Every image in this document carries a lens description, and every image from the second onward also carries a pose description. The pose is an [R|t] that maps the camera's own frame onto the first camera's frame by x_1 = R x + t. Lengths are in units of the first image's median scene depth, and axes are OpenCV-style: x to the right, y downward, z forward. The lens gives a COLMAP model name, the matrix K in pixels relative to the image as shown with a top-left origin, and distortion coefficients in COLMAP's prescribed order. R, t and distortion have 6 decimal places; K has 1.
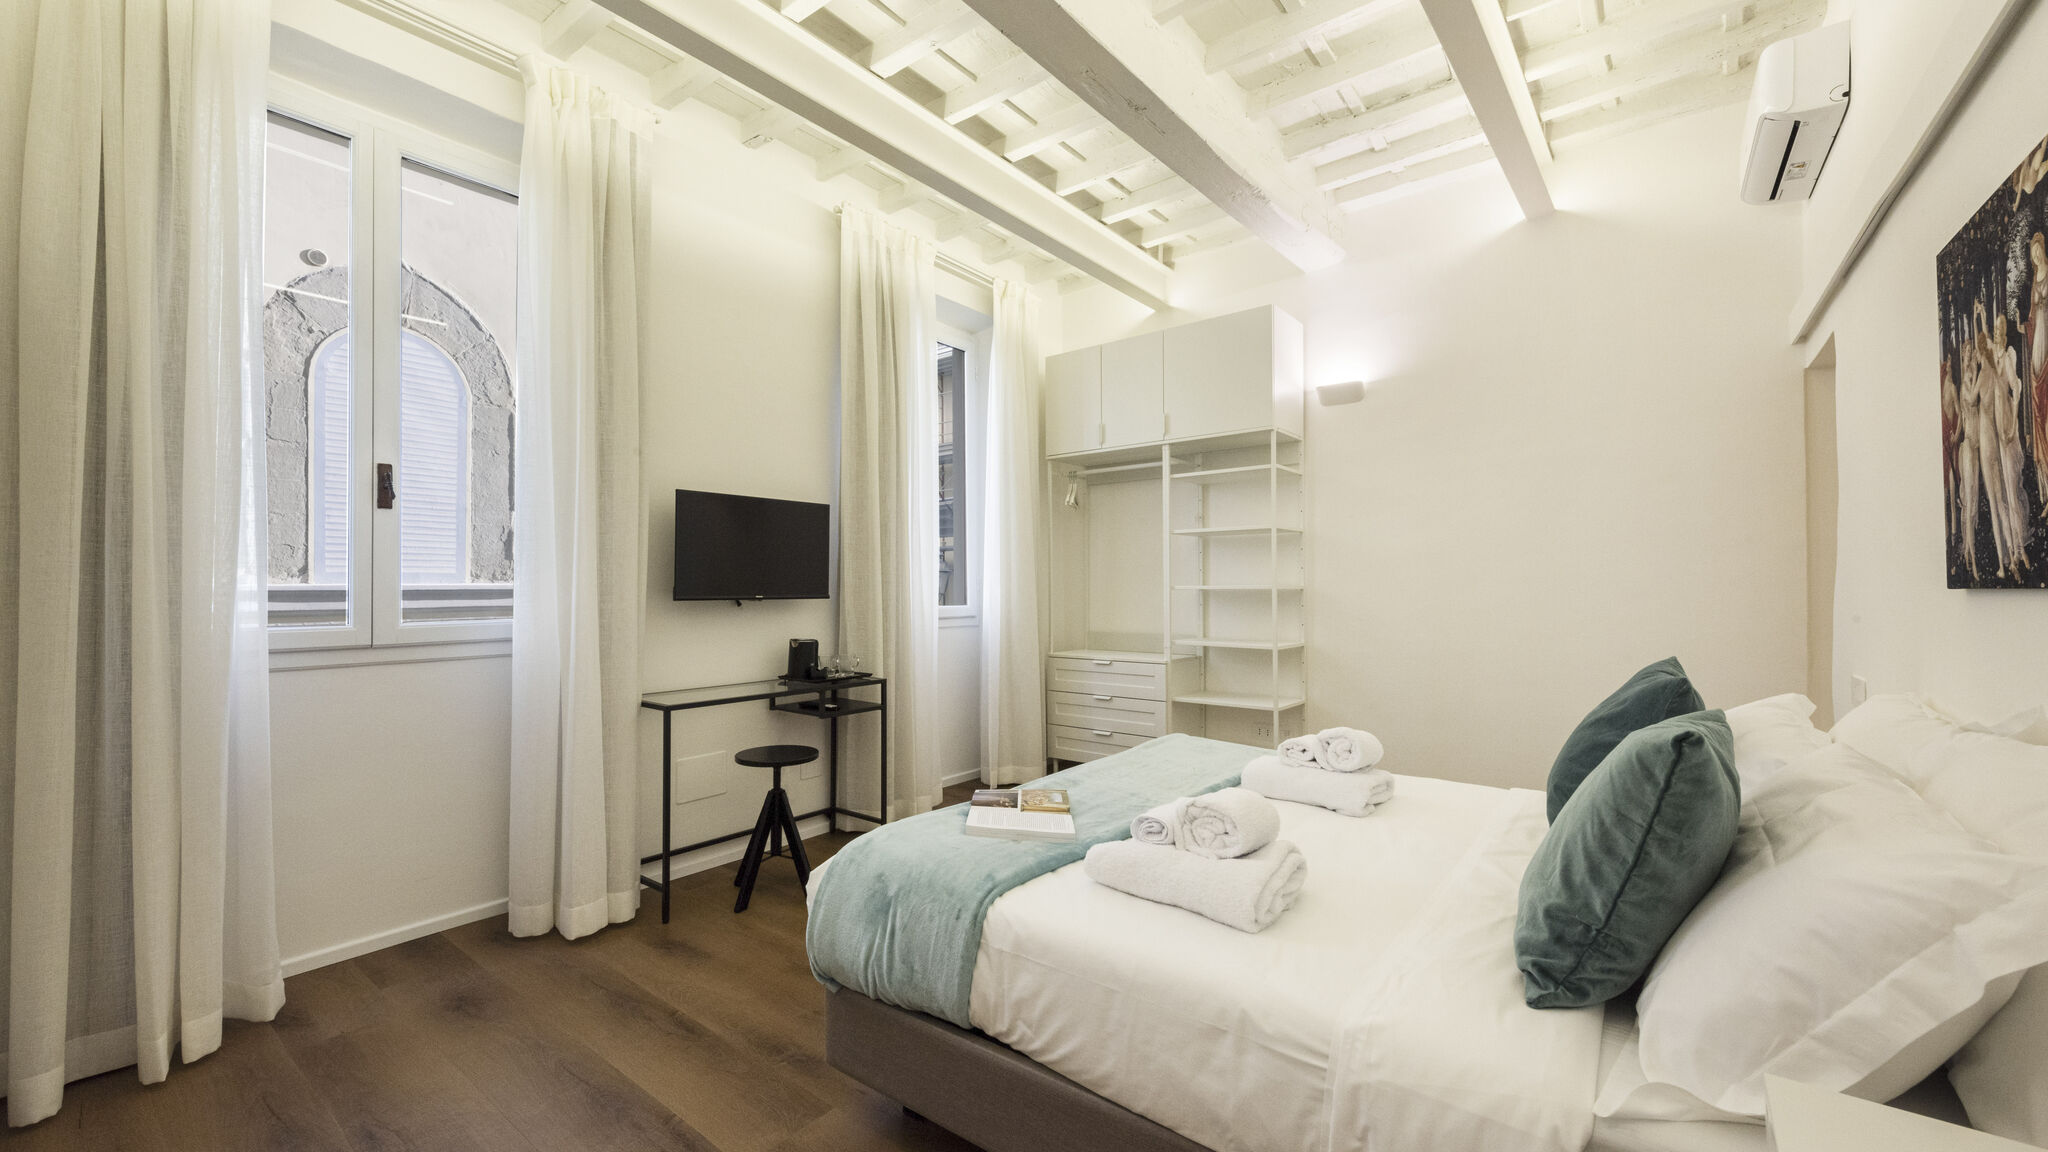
lens RADIAL K [[797.1, 0, 1023.4], [0, 797.1, 574.5], [0, 0, 1]] dist [0.014778, -0.005071]
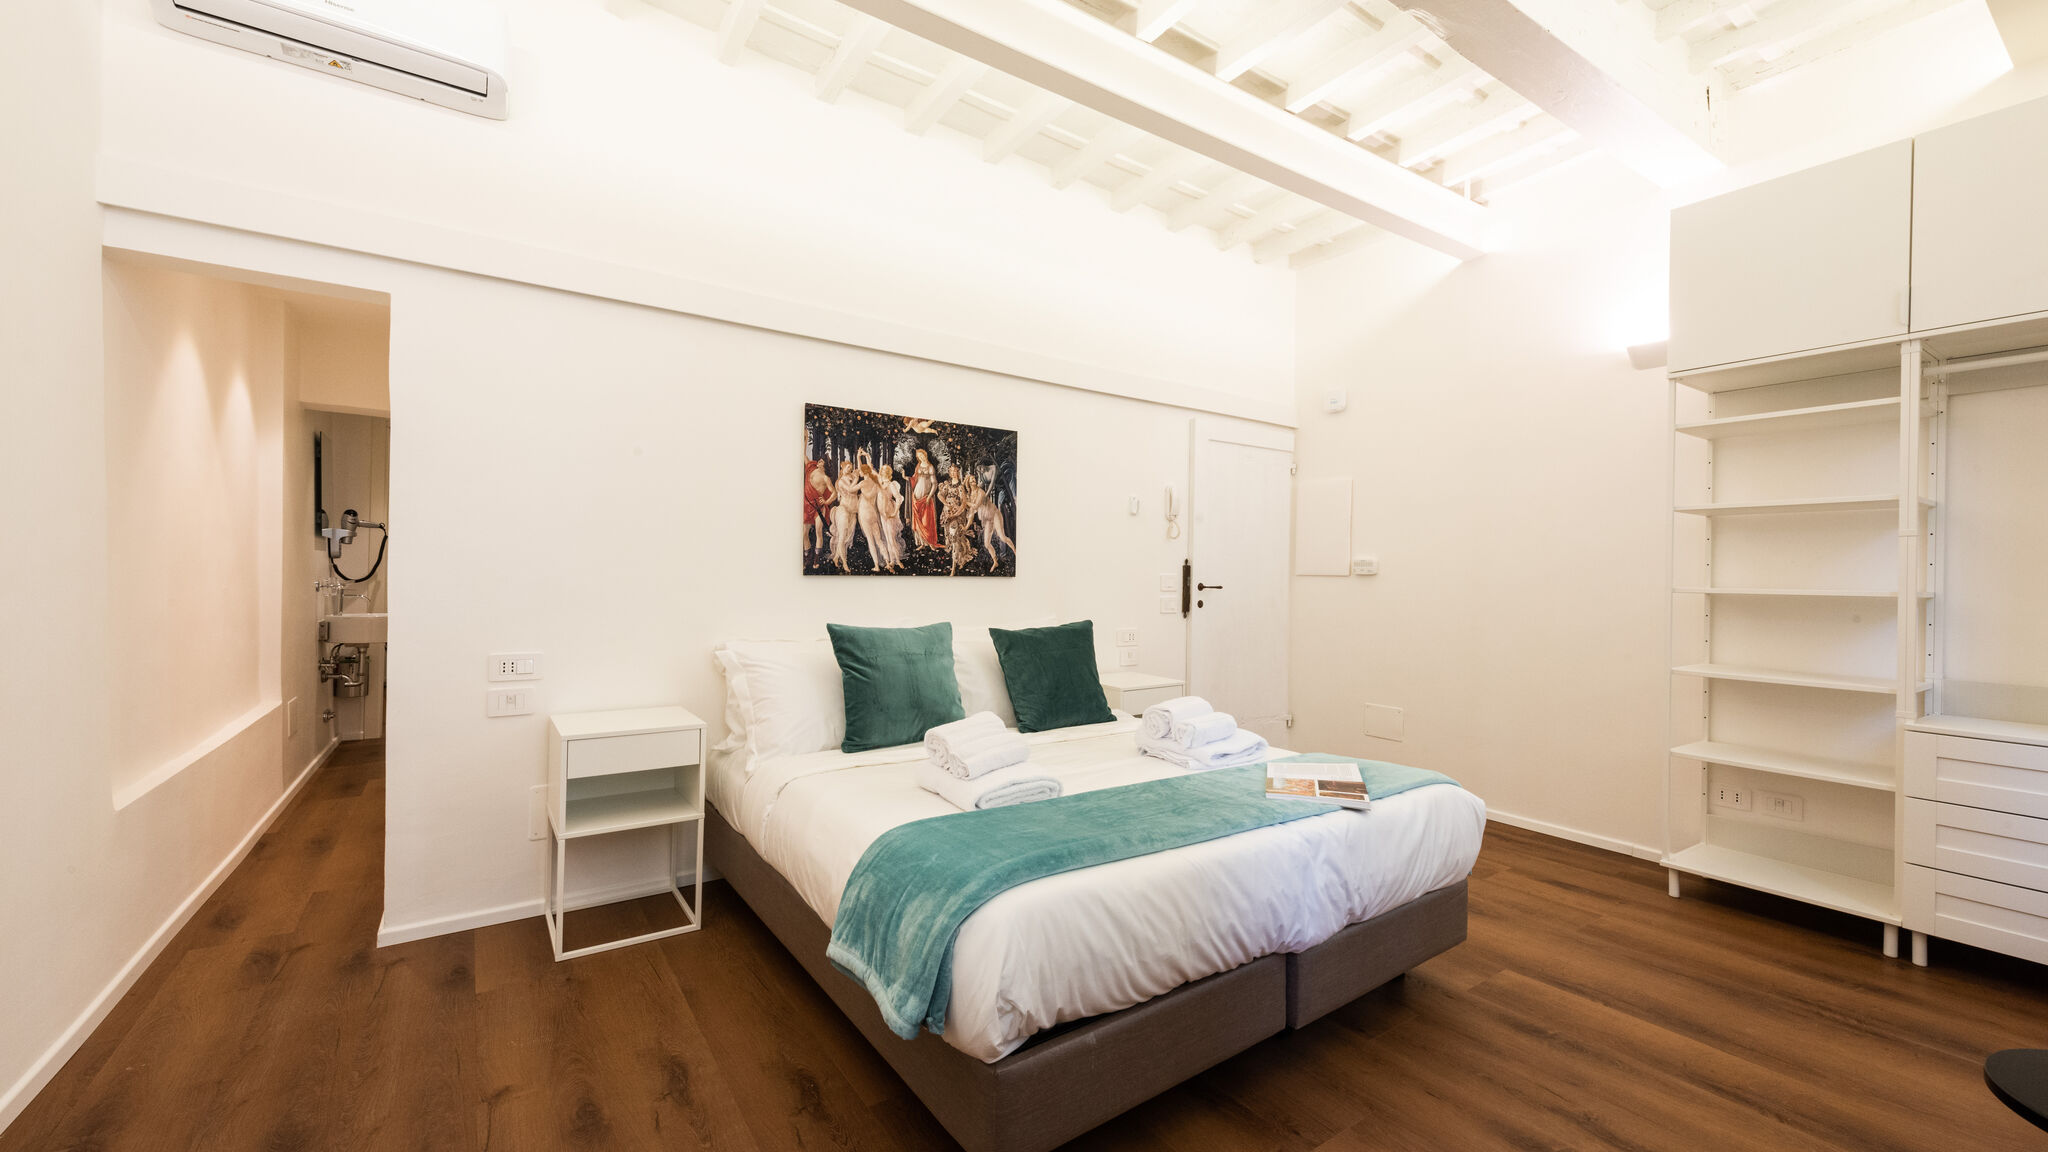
lens RADIAL K [[797.1, 0, 1023.4], [0, 797.1, 574.5], [0, 0, 1]] dist [0.014778, -0.005071]
pose [[-0.944143, -0.009856, 0.329389, 0.000267], [-0.013991, 0.999850, -0.010186, 0.006815], [-0.329239, -0.014226, -0.944139, 0.640577]]
